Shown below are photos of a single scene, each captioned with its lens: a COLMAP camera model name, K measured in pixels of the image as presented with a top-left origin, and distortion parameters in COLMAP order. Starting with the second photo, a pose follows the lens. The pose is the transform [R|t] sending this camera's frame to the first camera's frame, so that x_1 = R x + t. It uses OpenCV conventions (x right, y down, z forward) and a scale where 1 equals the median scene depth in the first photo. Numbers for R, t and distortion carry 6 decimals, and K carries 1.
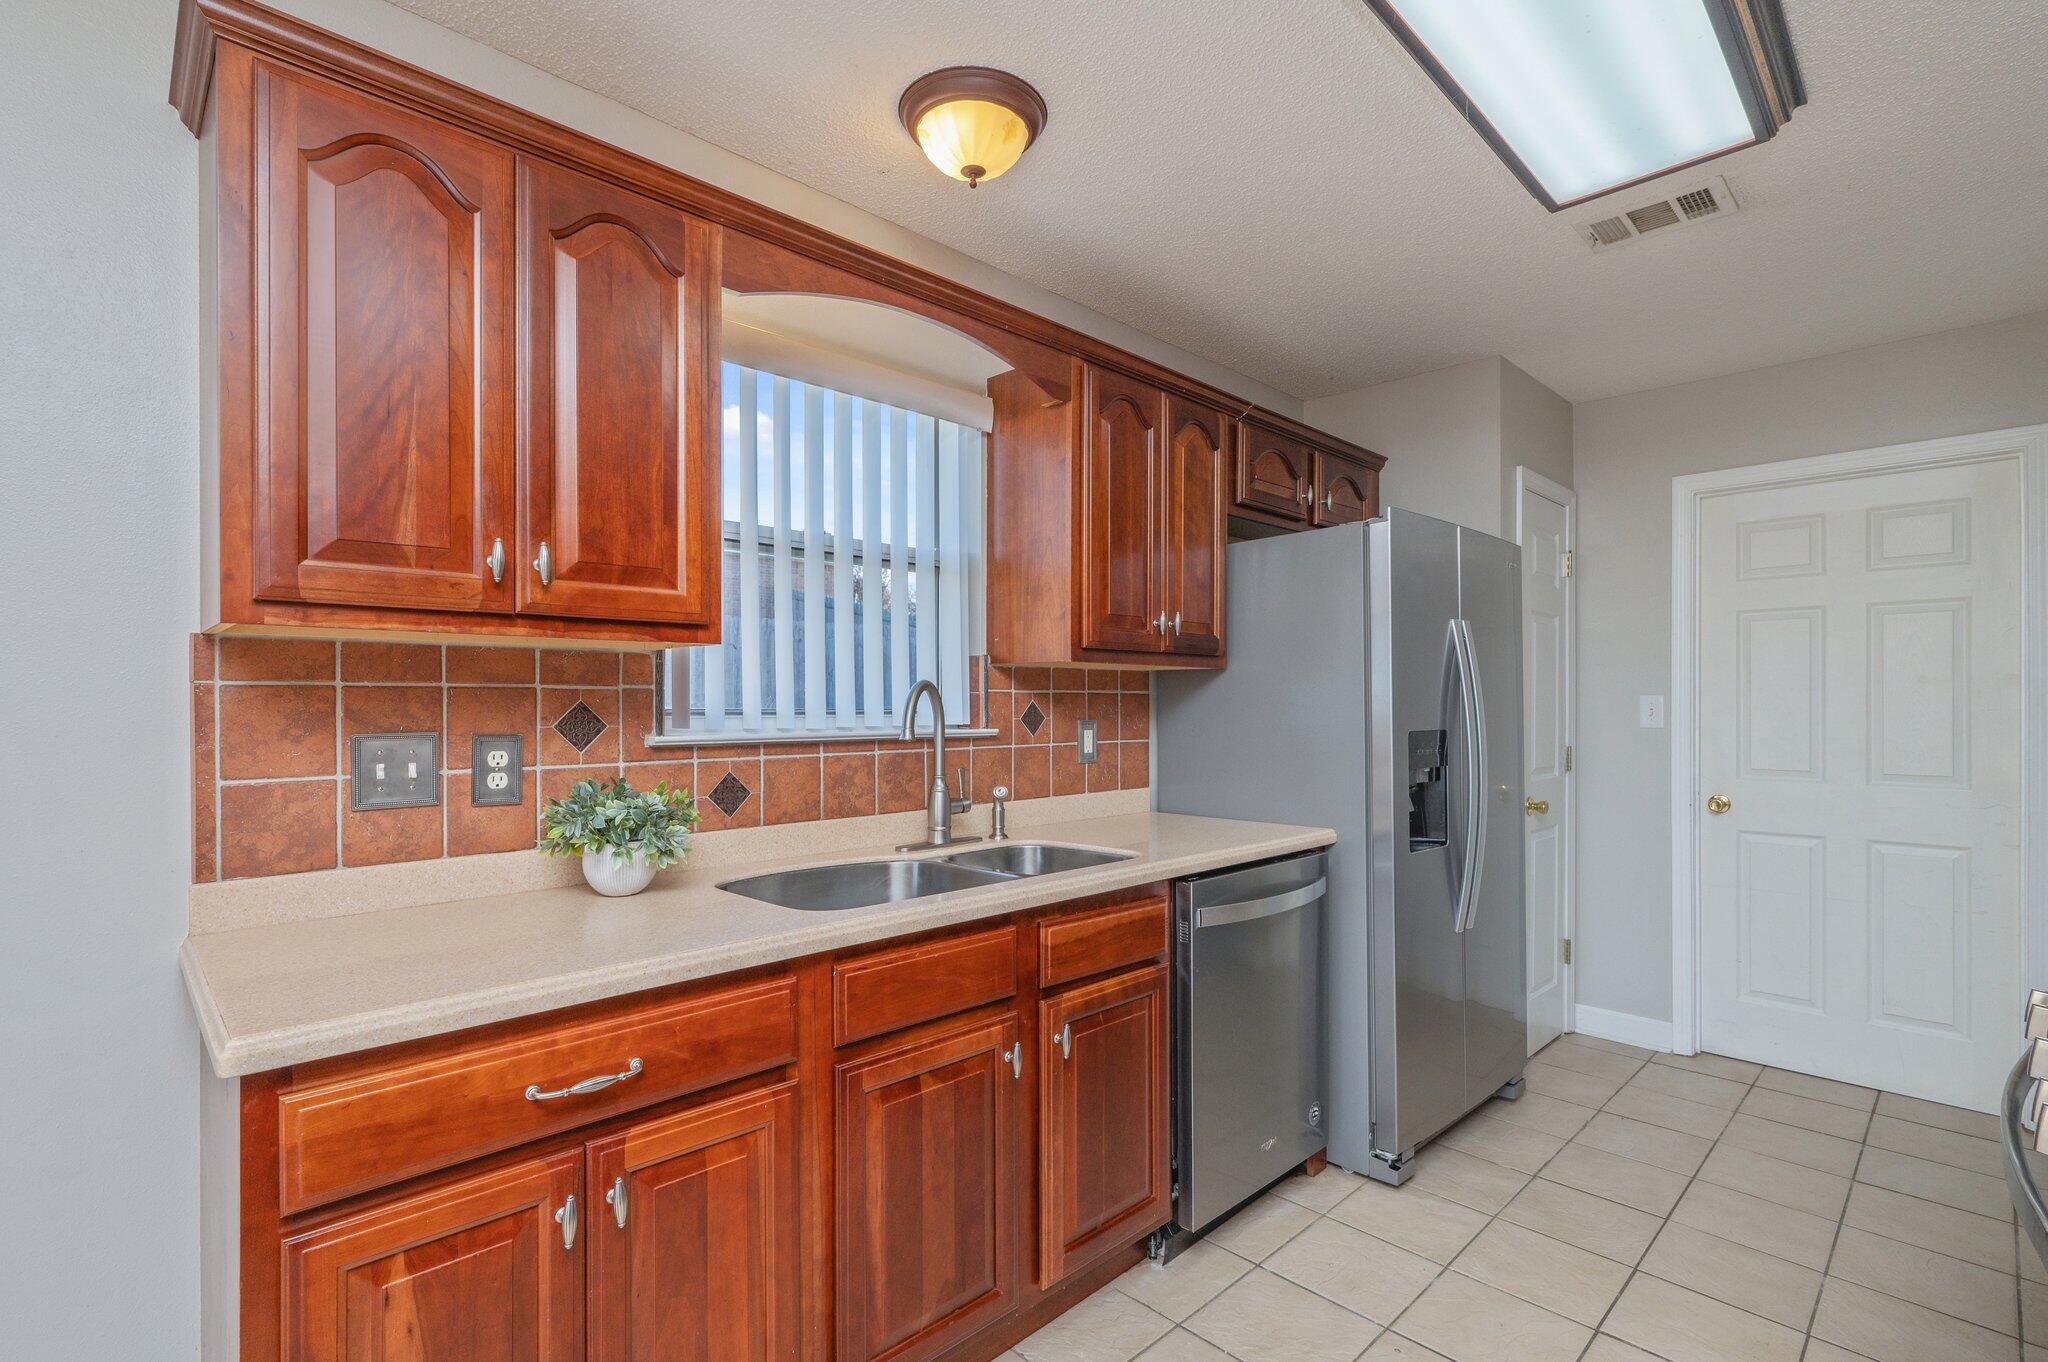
lens RADIAL K [[948.5, 0, 1011.7], [0, 948.5, 696.0], [0, 0, 1]] dist [0.000491, 0.000013]
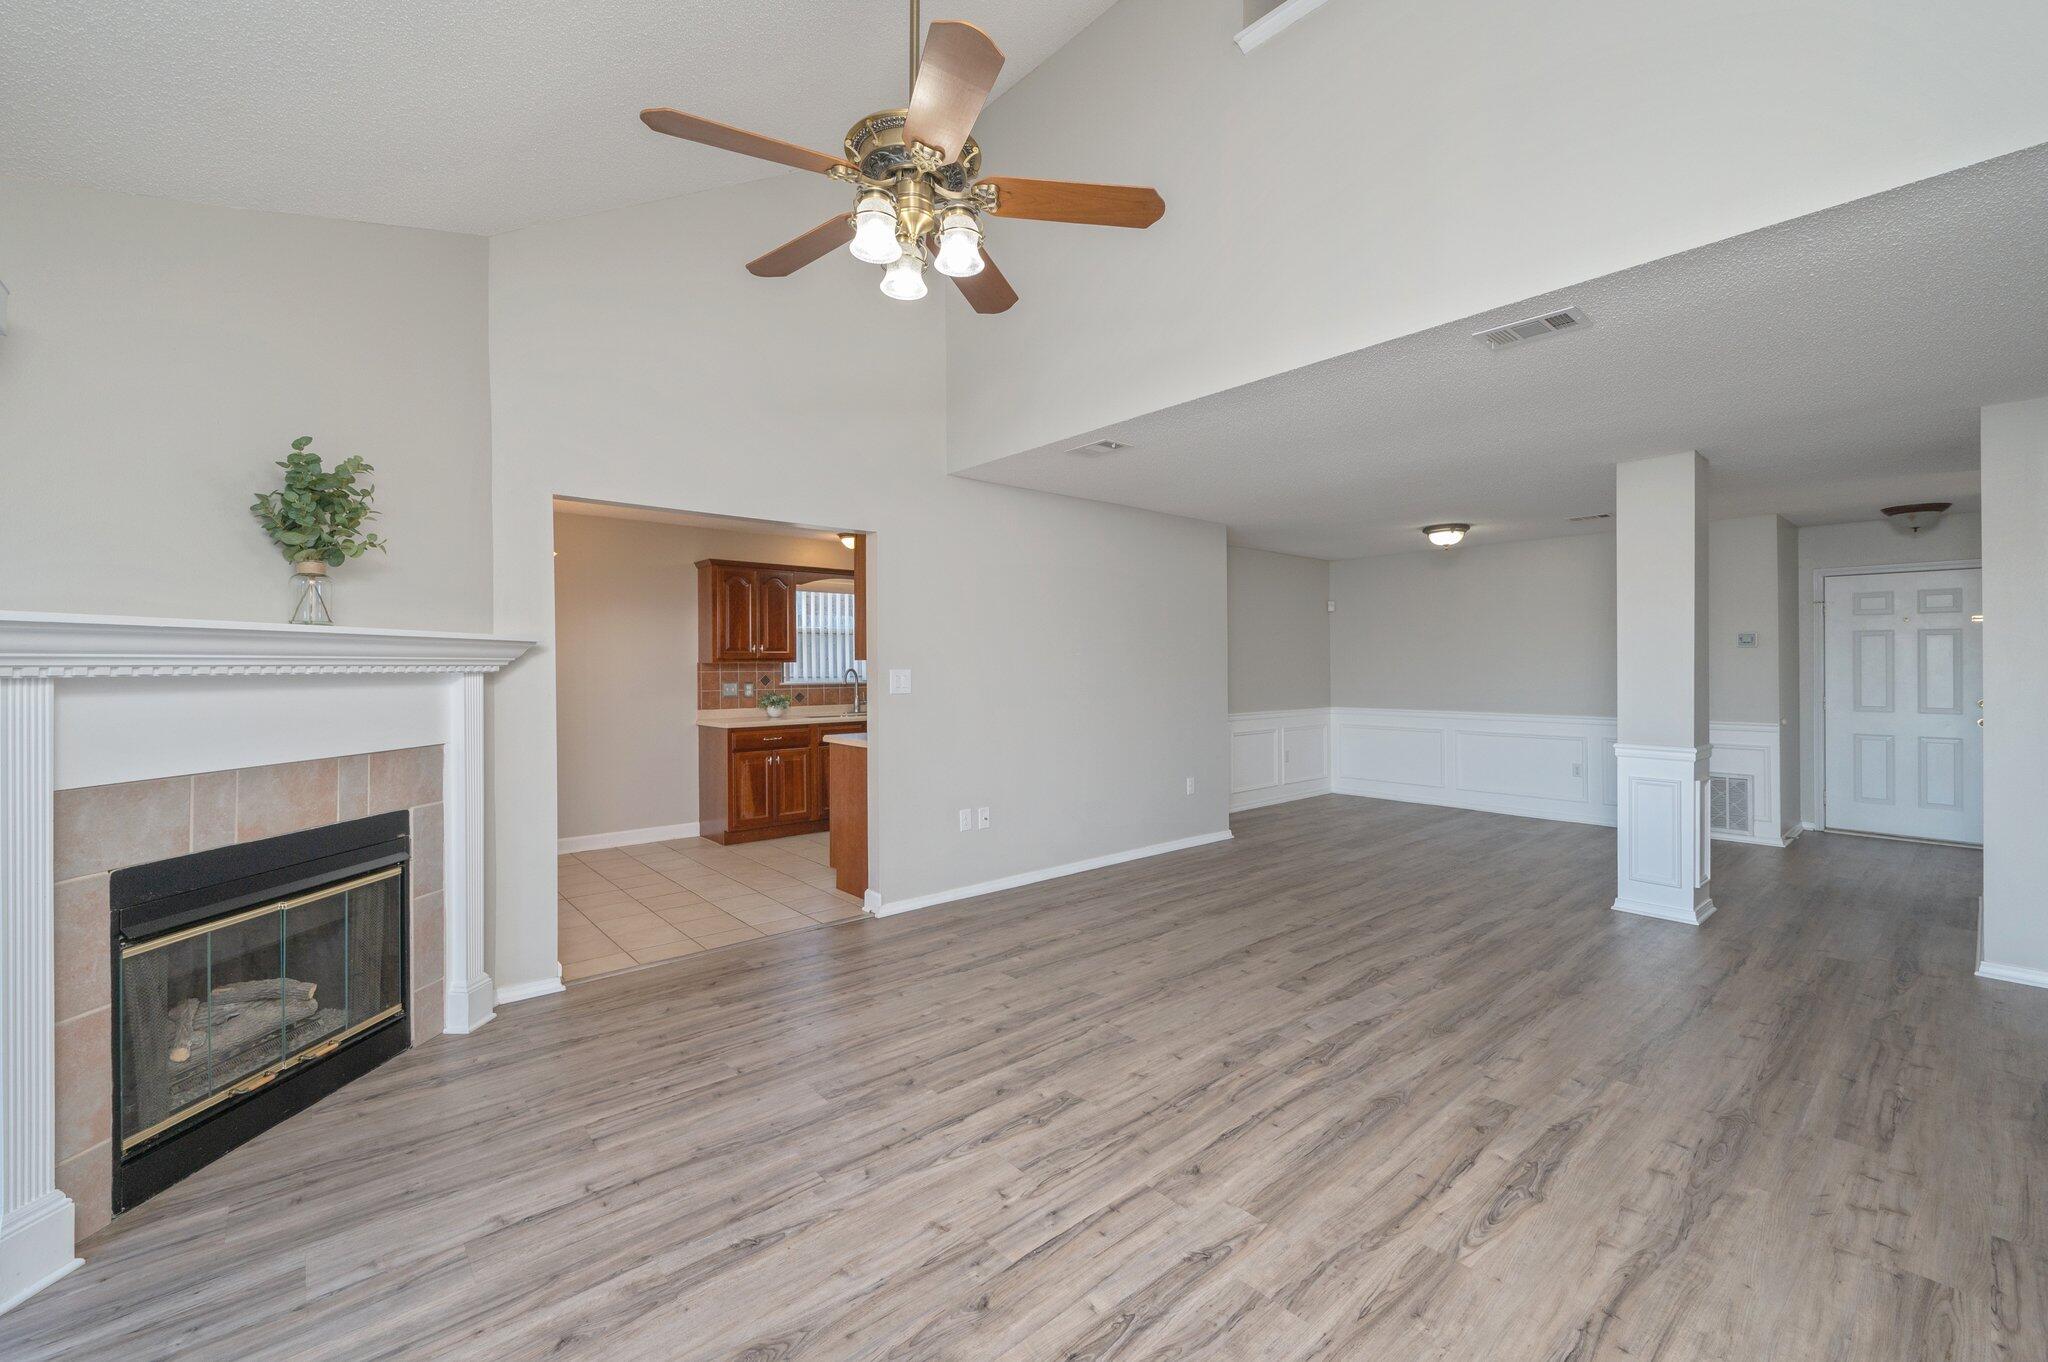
lens RADIAL K [[832.1, 0, 1026.2], [0, 832.1, 671.0], [0, 0, 1]] dist [-0.000605, 0.000091]
pose [[0.998401, -0.003828, -0.056393, 0.857901], [0.004442, 0.999932, 0.010778, -0.043211], [0.056348, -0.011011, 0.998350, -2.460986]]
